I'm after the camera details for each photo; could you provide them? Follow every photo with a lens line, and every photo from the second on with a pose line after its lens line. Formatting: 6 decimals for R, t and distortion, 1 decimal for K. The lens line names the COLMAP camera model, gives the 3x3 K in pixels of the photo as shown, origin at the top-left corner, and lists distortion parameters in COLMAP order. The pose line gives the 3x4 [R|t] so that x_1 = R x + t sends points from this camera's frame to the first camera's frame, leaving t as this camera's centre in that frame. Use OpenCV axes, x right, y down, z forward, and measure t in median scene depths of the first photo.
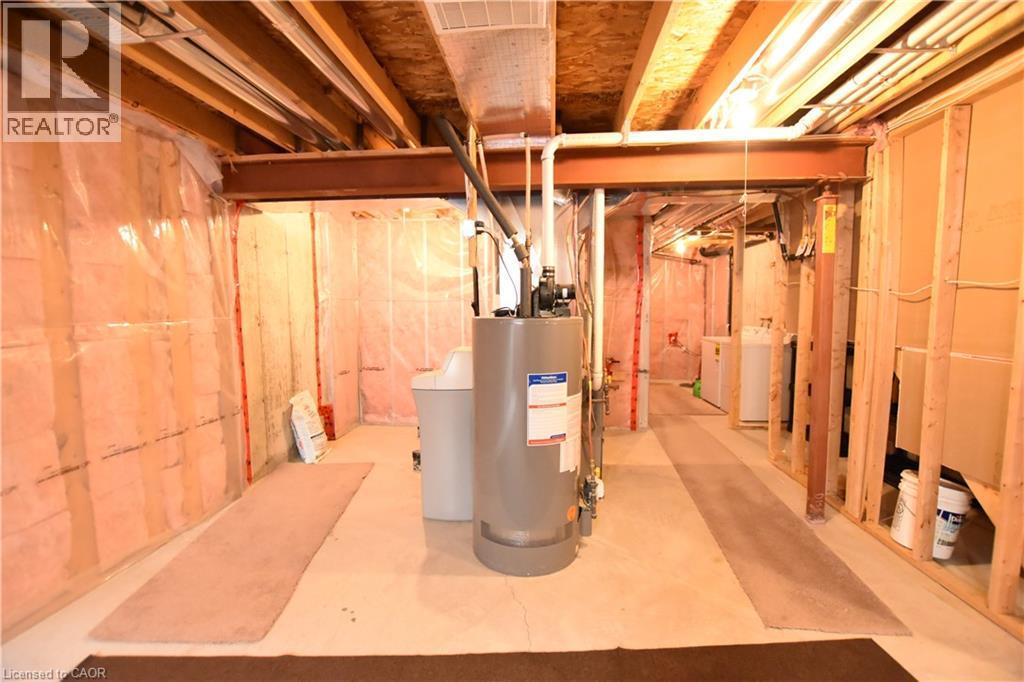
lens RADIAL K [[452.9, 0, 513.9], [0, 452.9, 344.0], [0, 0, 1]] dist [-0.030138, 0.003135]
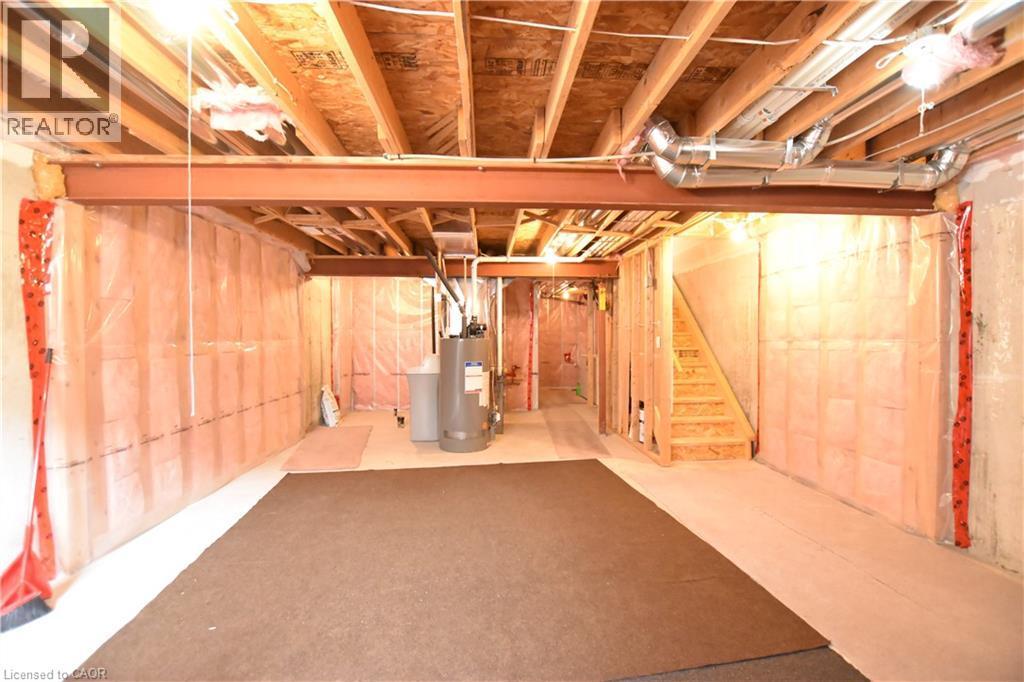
lens RADIAL K [[452.9, 0, 513.9], [0, 452.9, 344.0], [0, 0, 1]] dist [-0.030138, 0.003135]
pose [[0.988931, 0.001818, 0.148368, -0.052705], [0.007271, 0.998130, -0.060692, 0.089684], [-0.148201, 0.061099, 0.987068, -1.044768]]
